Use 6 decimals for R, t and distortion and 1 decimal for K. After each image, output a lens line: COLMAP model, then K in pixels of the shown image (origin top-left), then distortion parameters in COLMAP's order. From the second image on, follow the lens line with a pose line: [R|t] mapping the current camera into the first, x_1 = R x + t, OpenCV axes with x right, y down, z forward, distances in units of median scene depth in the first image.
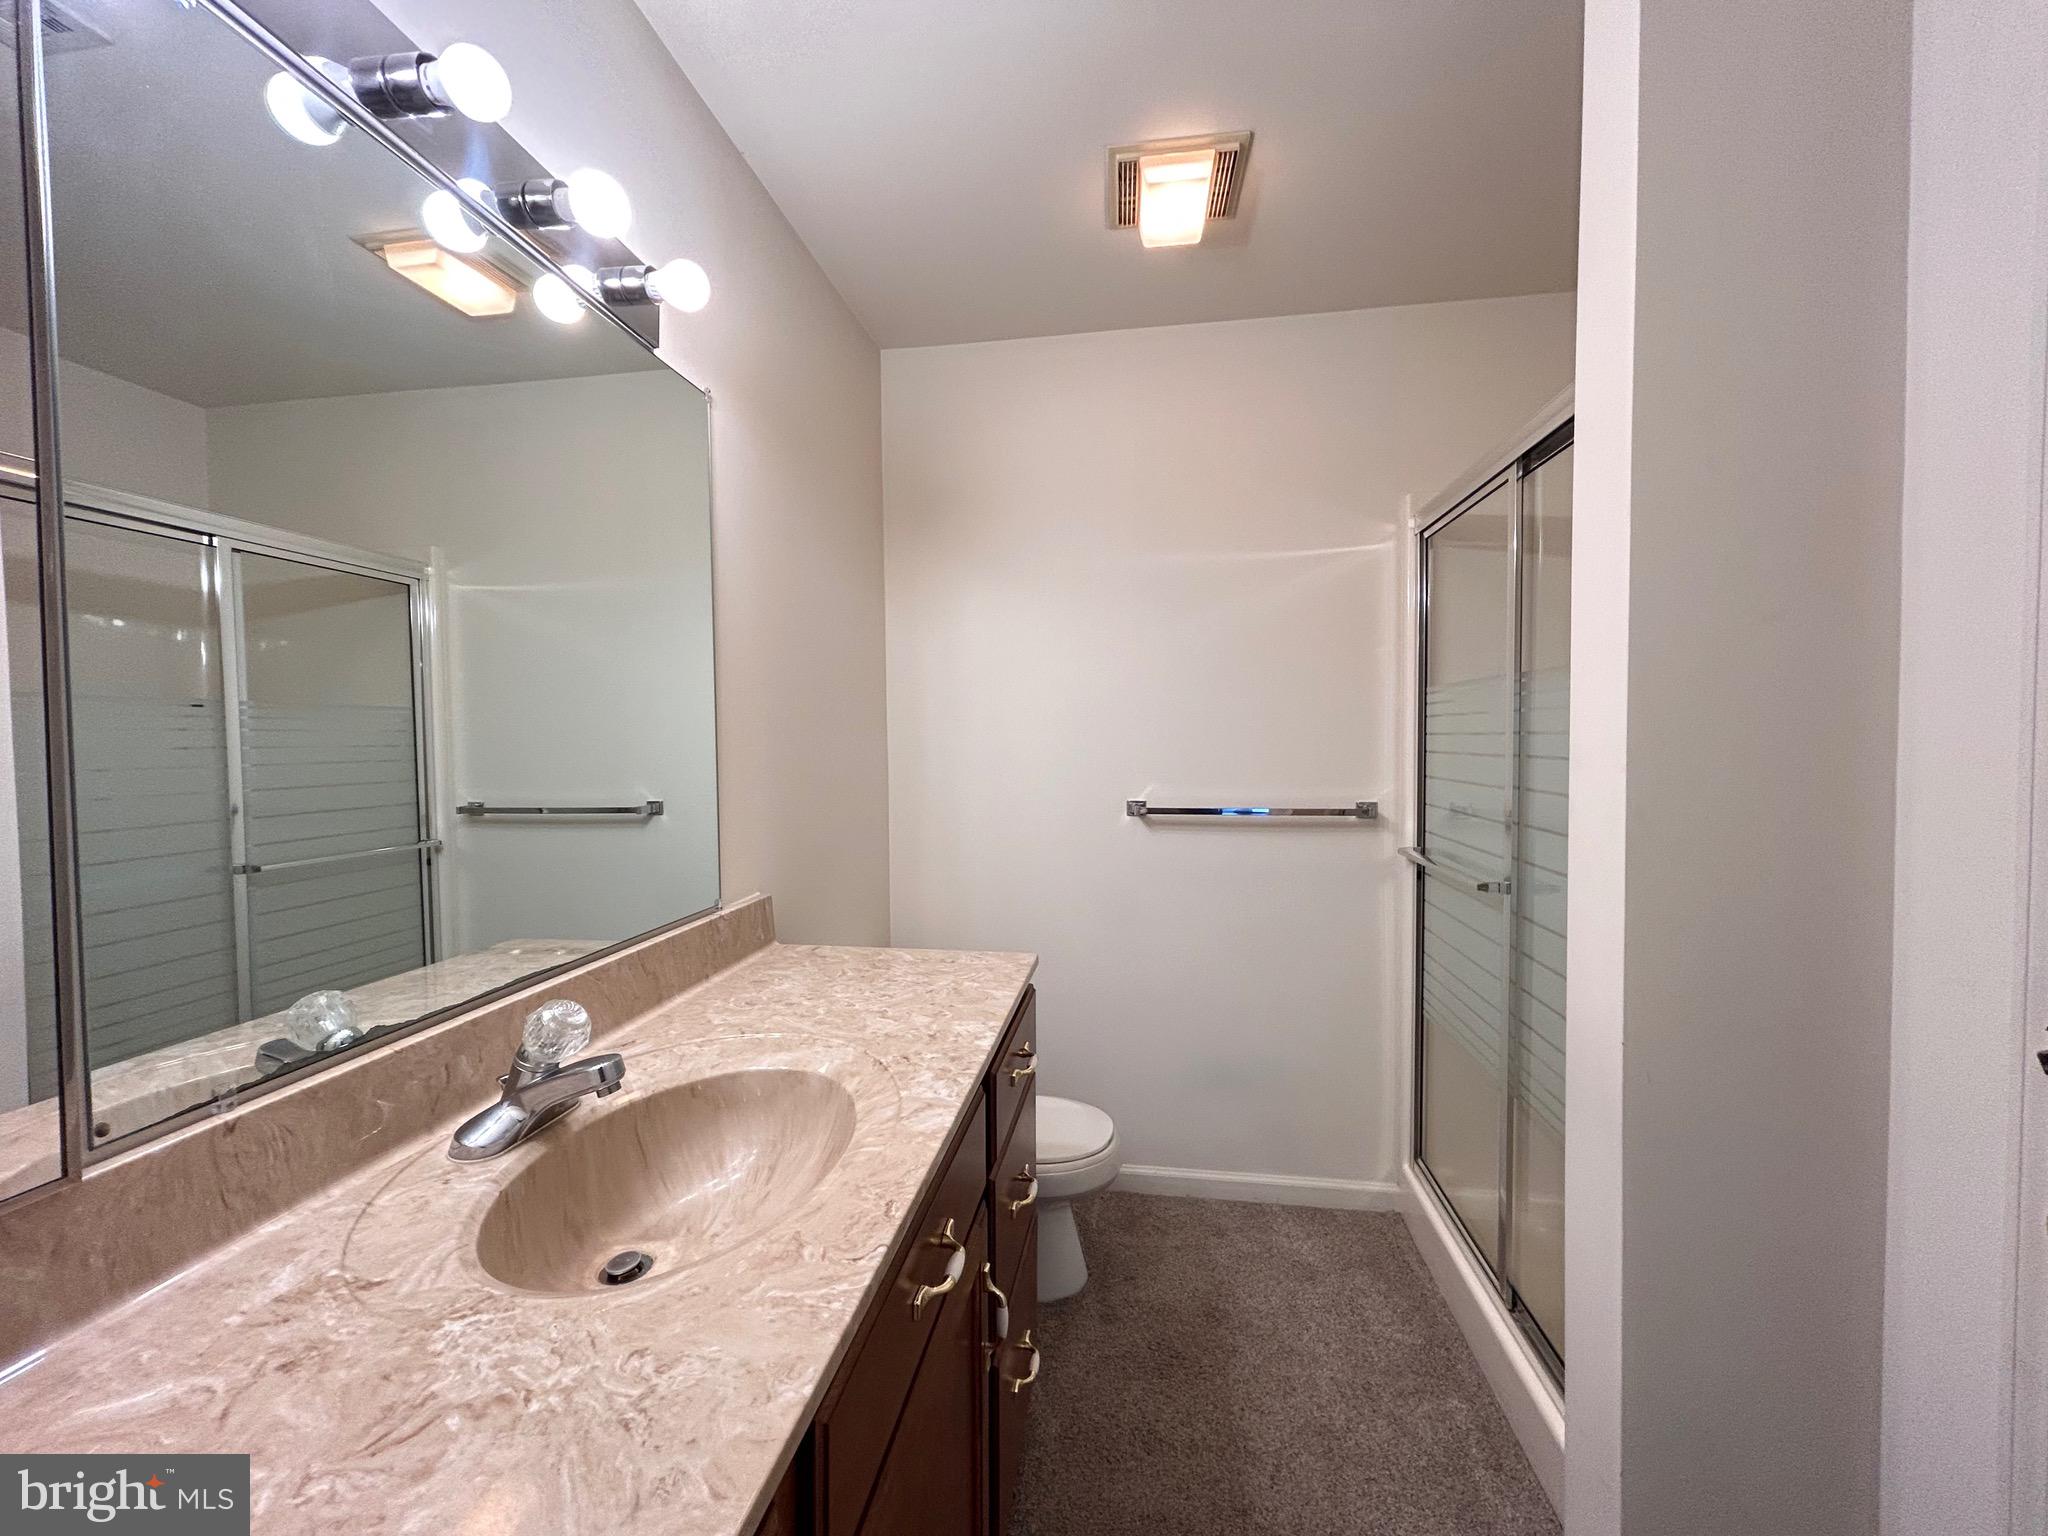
lens RADIAL K [[822.7, 0, 1024.0], [0, 822.7, 768.0], [0, 0, 1]] dist [-0.000774, 0.000387]
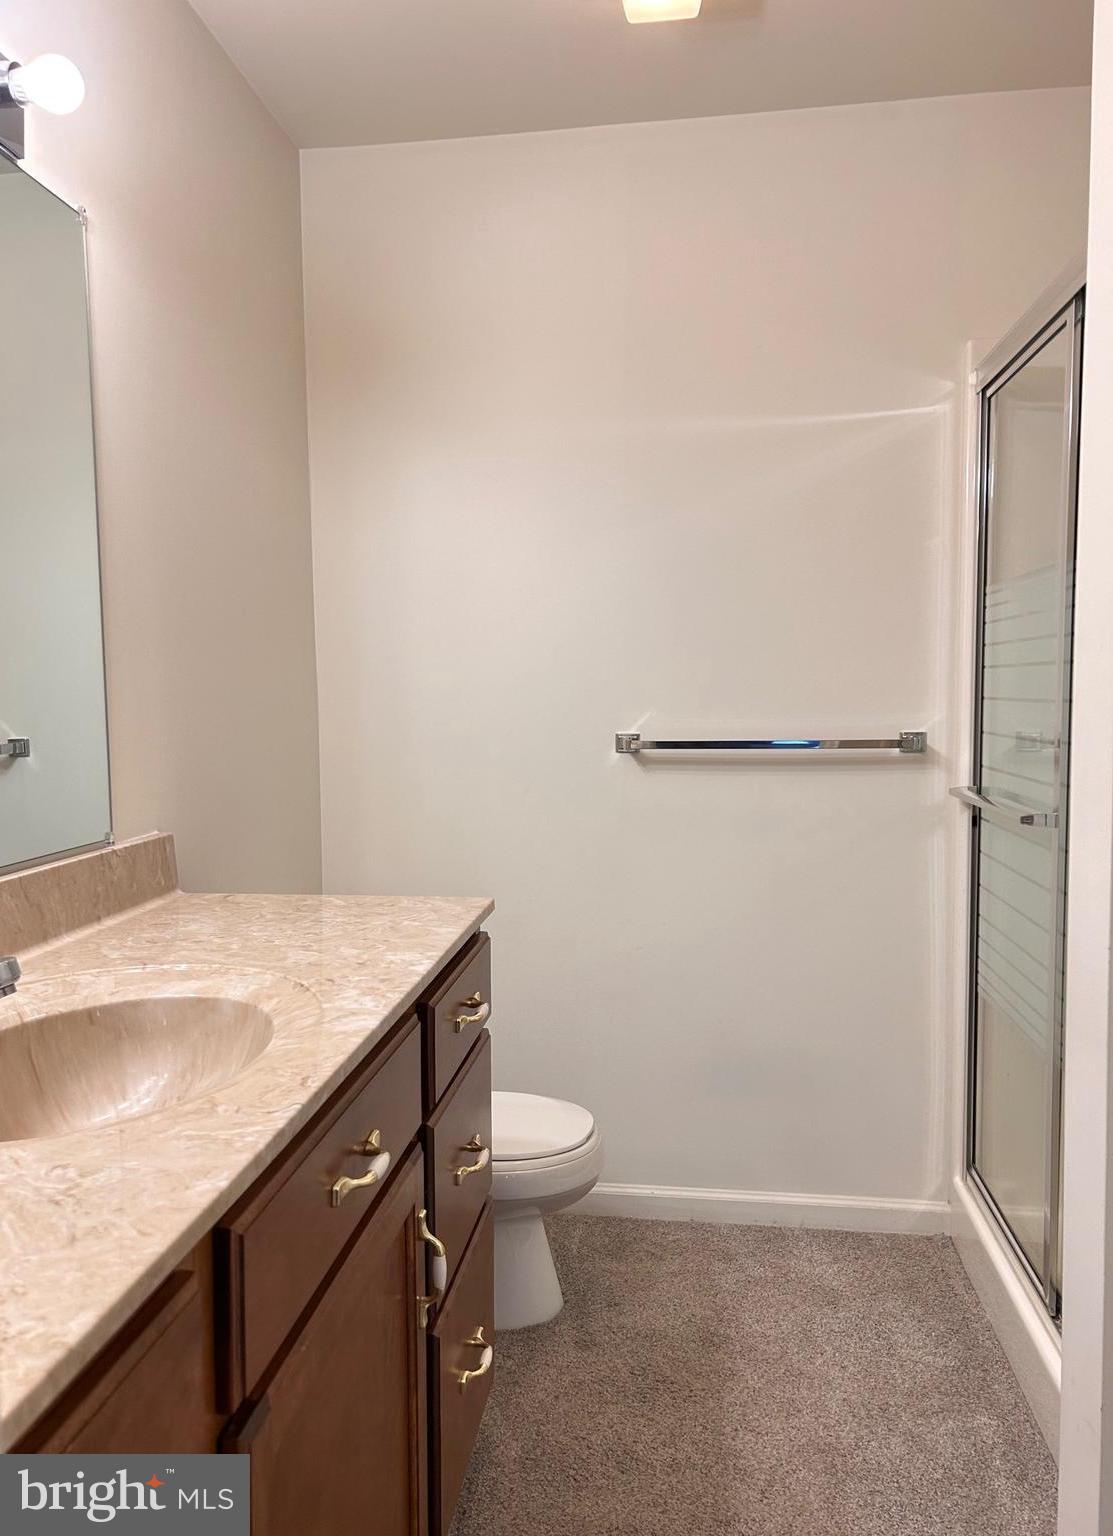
lens RADIAL K [[1125.8, 0, 530.5], [0, 1125.8, 772.4], [0, 0, 1]] dist [0.069563, -0.110337]
pose [[0.999883, -0.003508, 0.014921, 0.042436], [0.002899, 0.999168, 0.040685, 0.056311], [-0.015052, -0.040637, 0.999061, -0.167733]]
